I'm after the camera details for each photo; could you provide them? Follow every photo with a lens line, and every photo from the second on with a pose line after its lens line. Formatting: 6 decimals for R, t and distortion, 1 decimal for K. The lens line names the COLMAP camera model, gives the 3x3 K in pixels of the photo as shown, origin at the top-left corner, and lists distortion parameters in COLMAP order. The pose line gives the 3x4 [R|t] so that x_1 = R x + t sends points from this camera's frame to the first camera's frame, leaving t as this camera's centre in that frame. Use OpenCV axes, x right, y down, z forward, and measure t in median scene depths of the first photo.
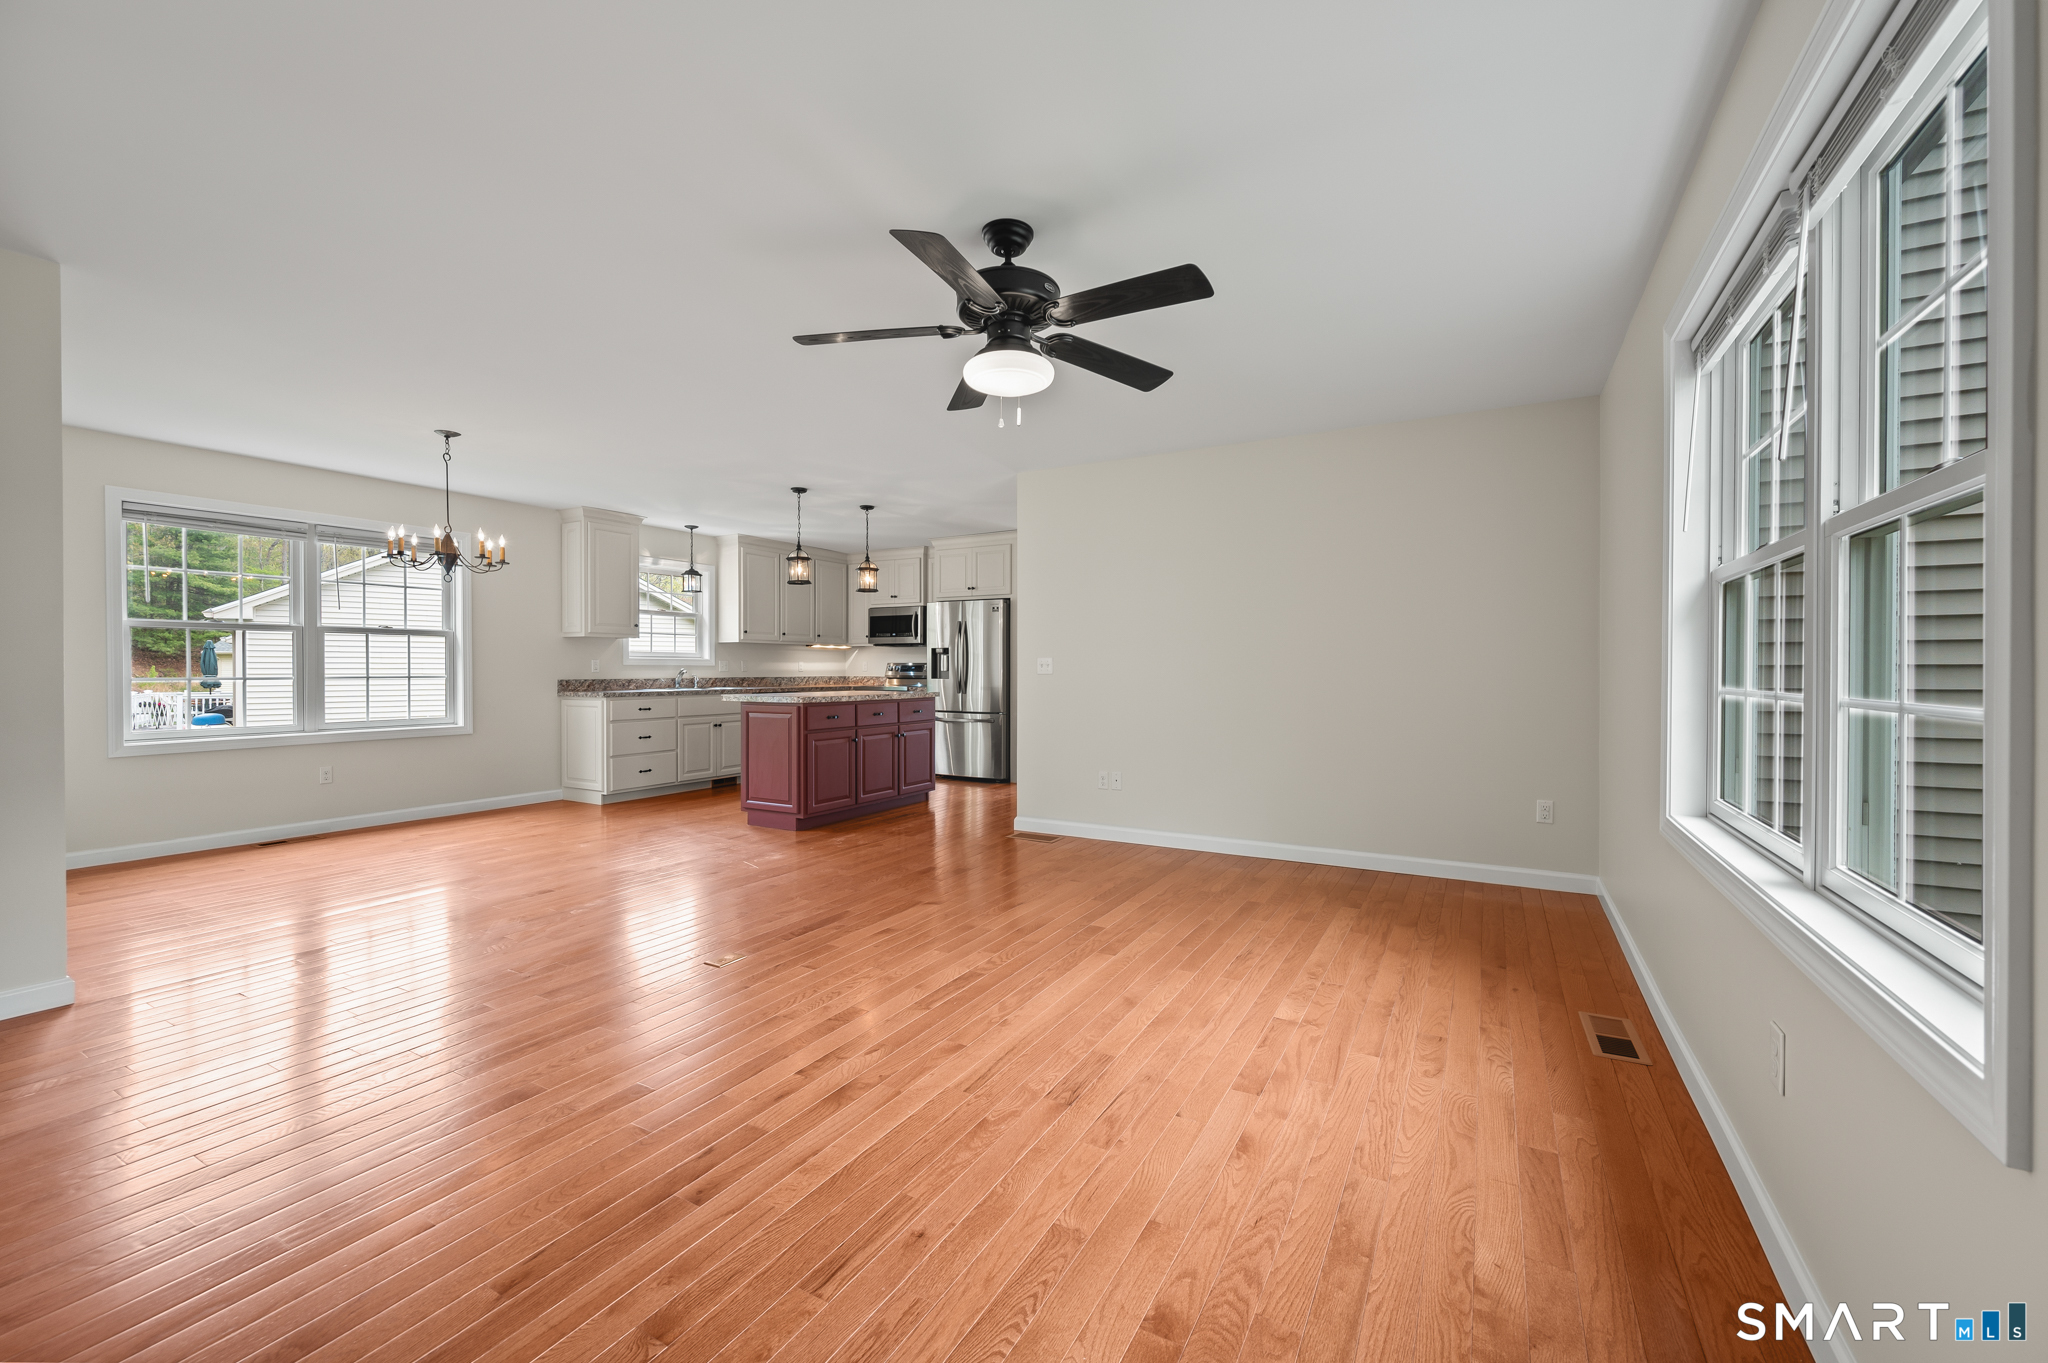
lens RADIAL K [[819.5, 0, 1017.2], [0, 819.5, 673.7], [0, 0, 1]] dist [0.000597, -0.000054]
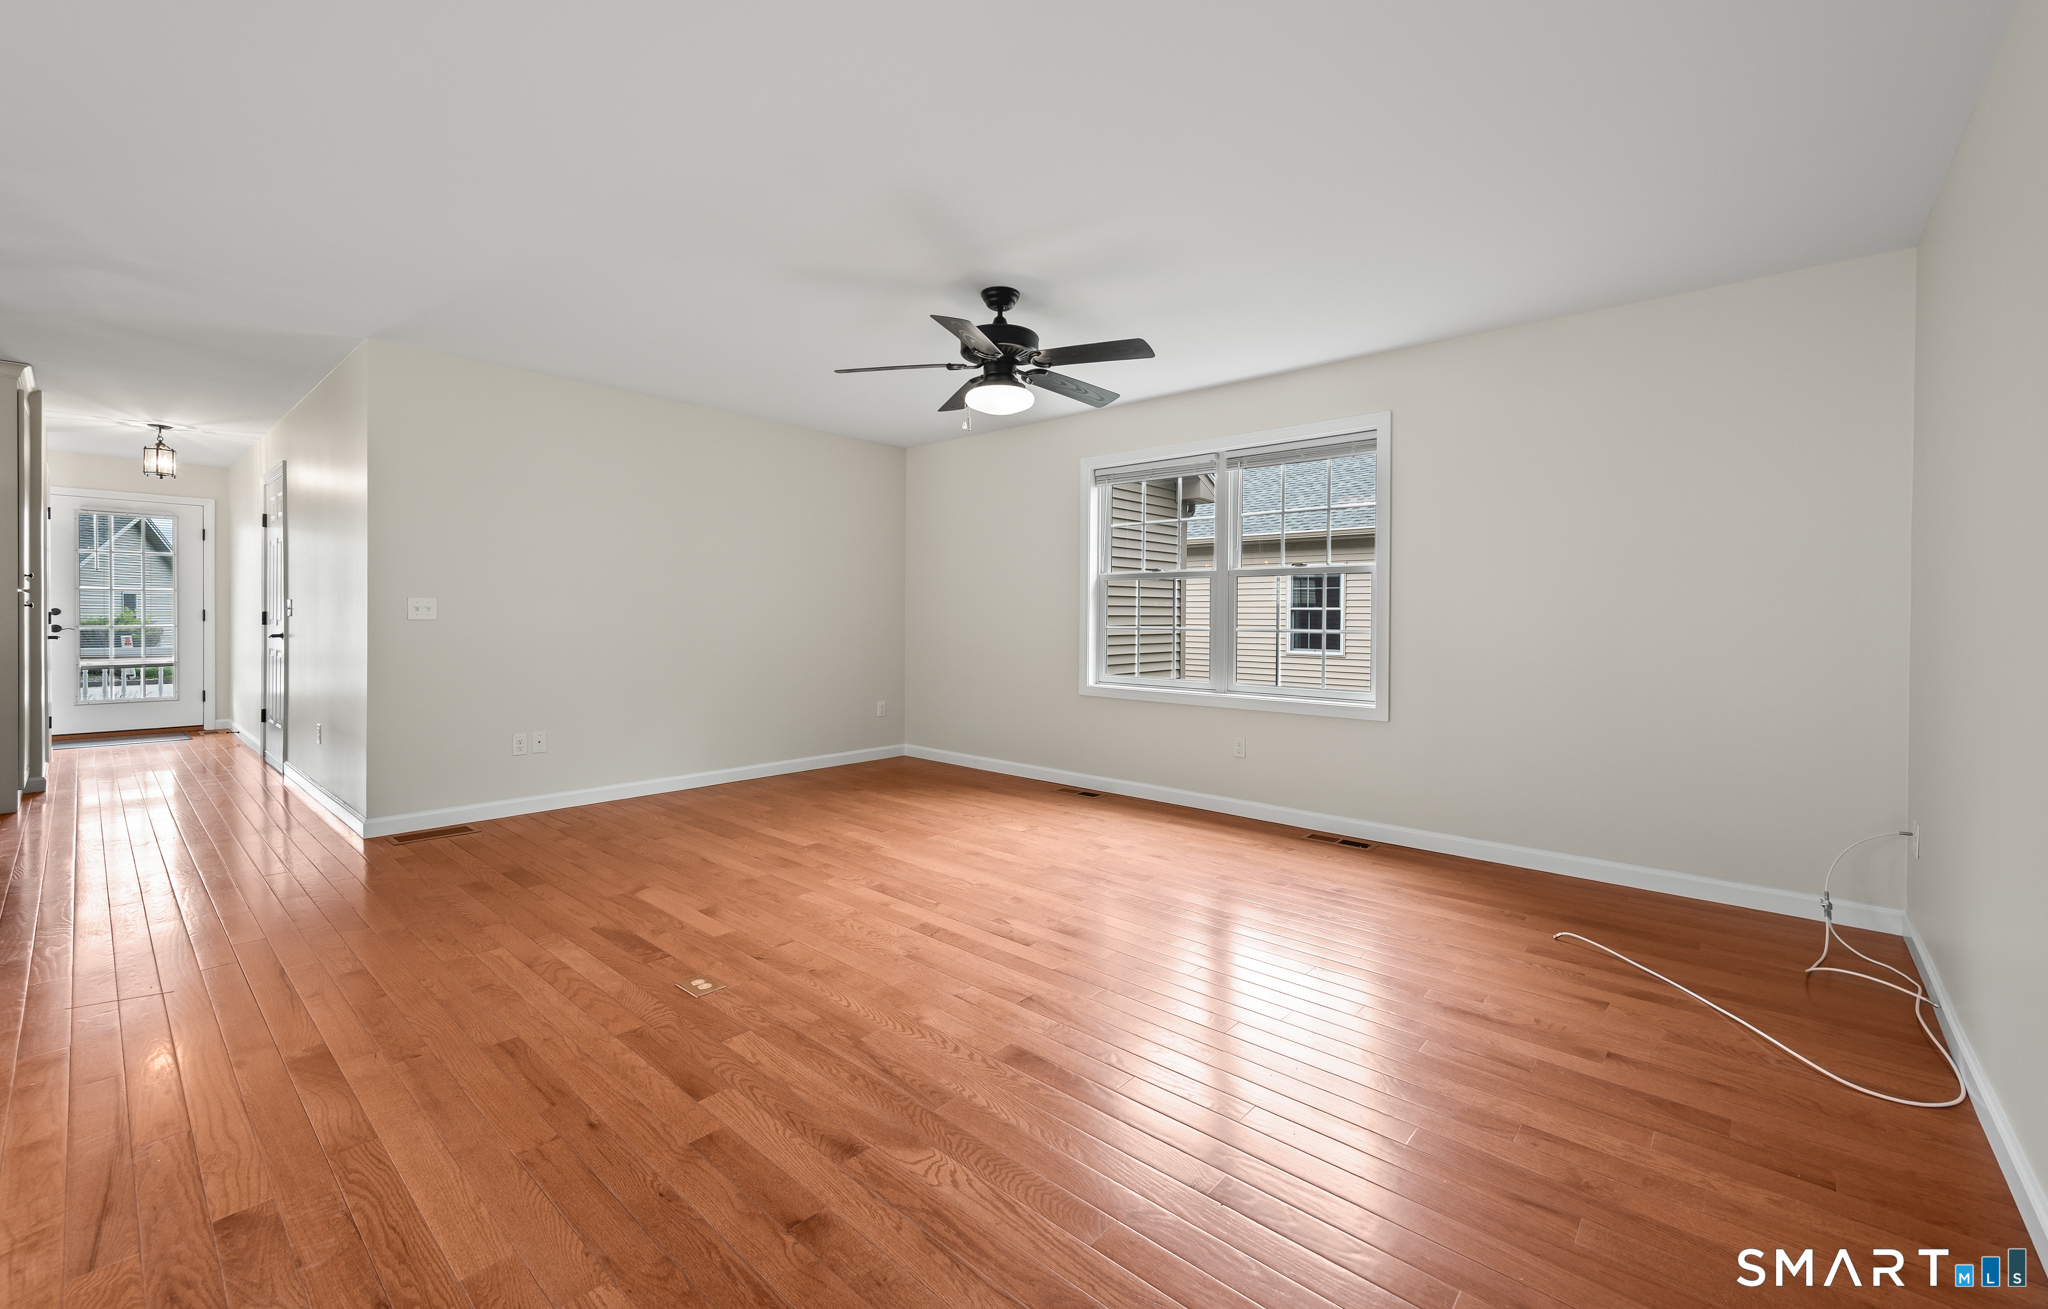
lens RADIAL K [[840.4, 0, 1024.6], [0, 840.4, 624.9], [0, 0, 1]] dist [0.000226, 0.000032]
pose [[0.208542, -0.007477, 0.977985, -1.095192], [0.003557, 0.999970, 0.006887, 0.007845], [-0.978007, 0.002043, 0.208562, 0.560695]]
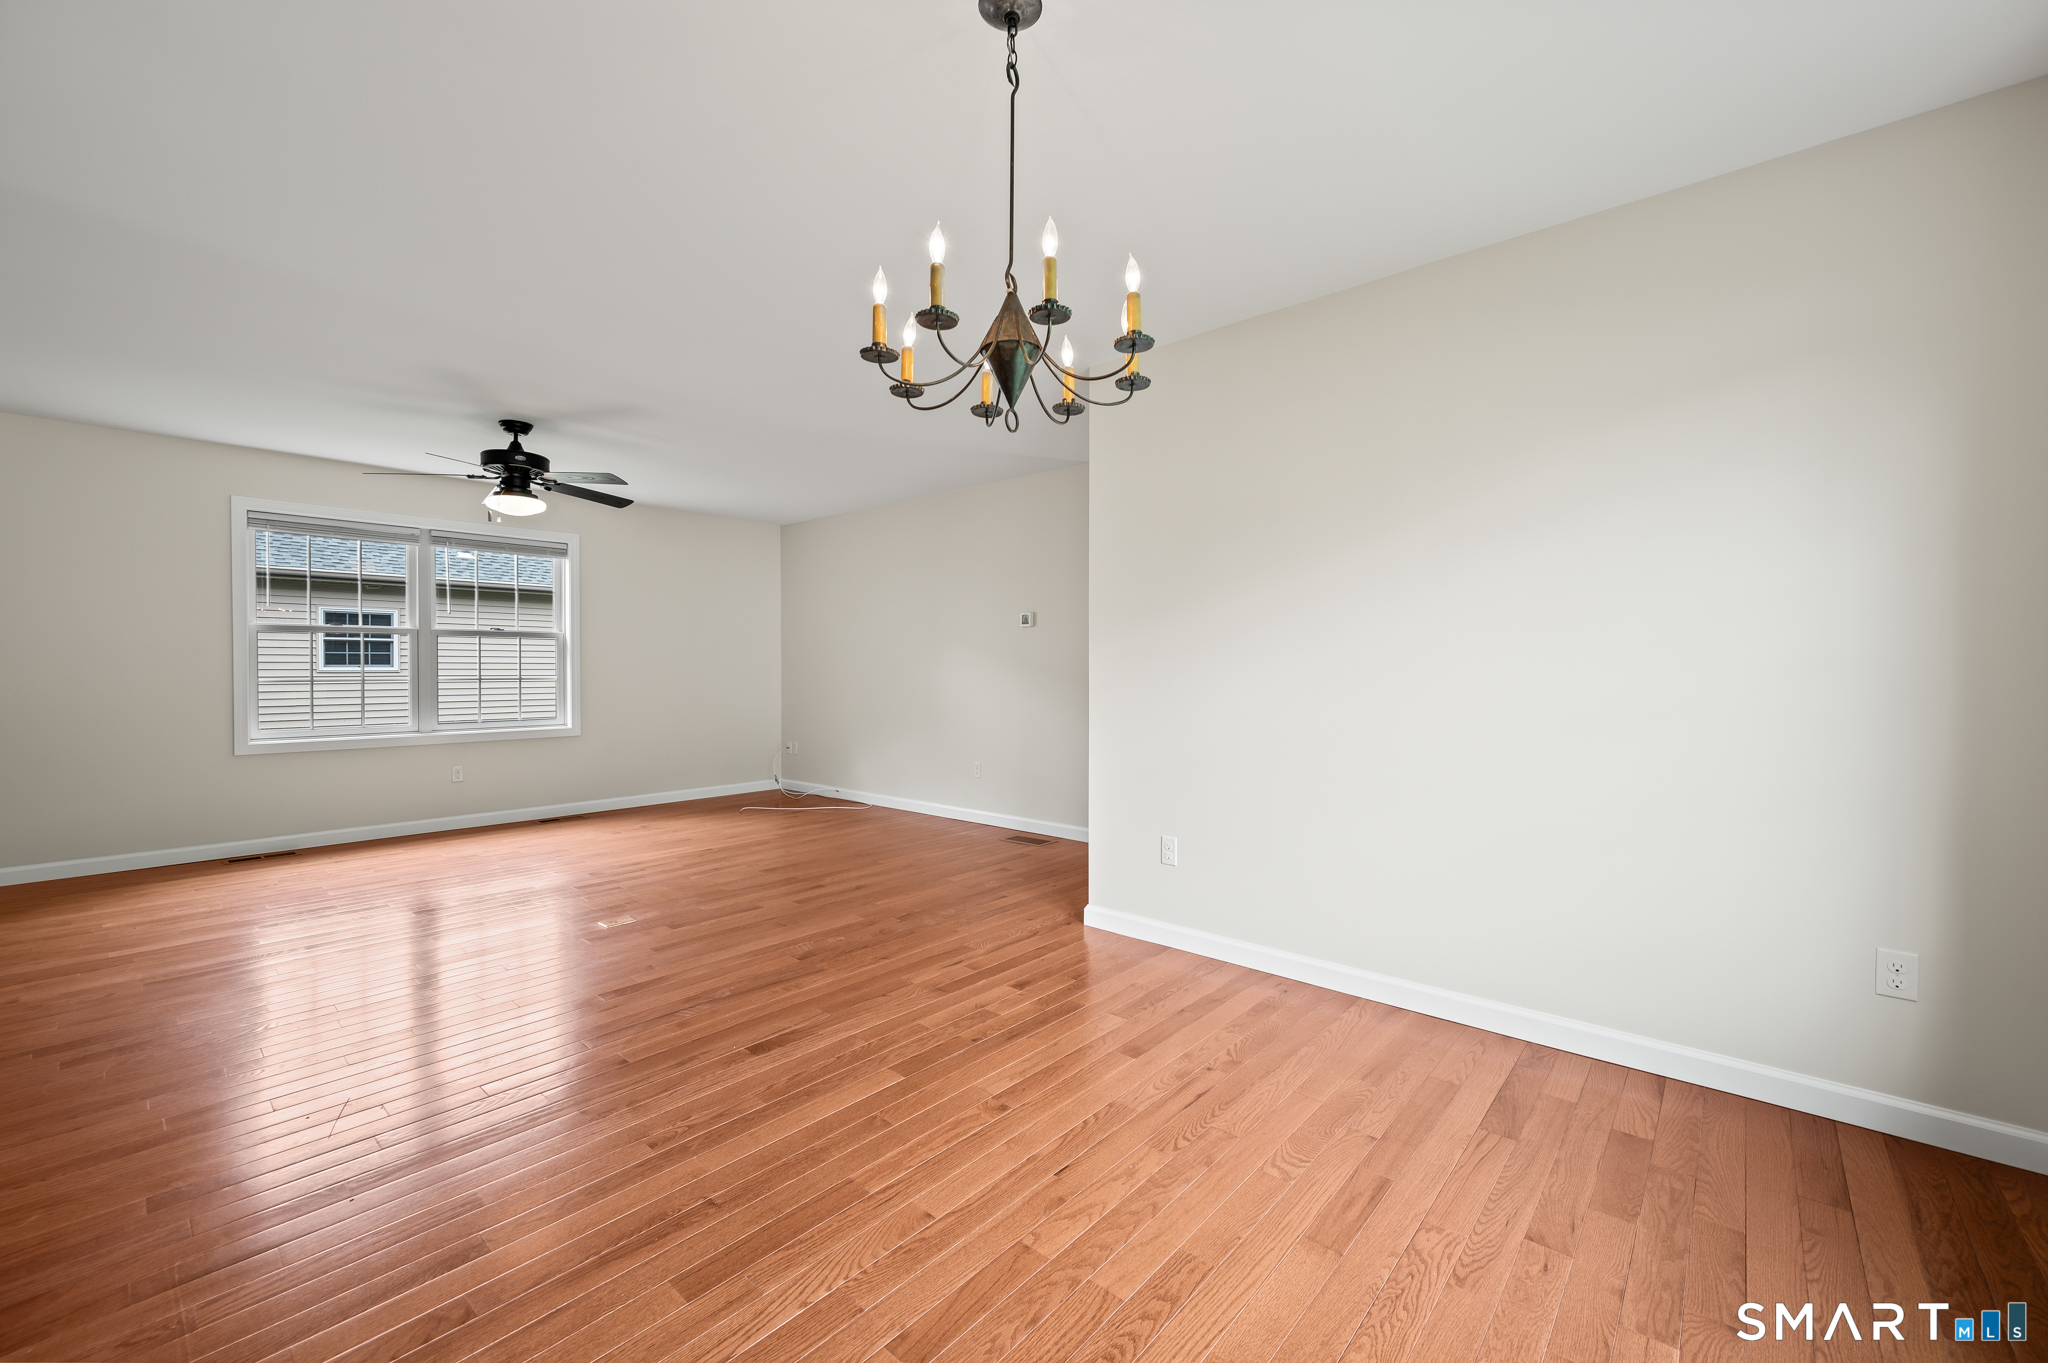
lens RADIAL K [[810.3, 0, 1038.0], [0, 810.3, 674.8], [0, 0, 1]] dist [0.000182, -0.000146]
pose [[-0.979918, -0.001761, 0.199394, -1.171039], [0.002457, 0.999778, 0.020903, -0.017154], [-0.199387, 0.020973, -0.979696, 2.162504]]
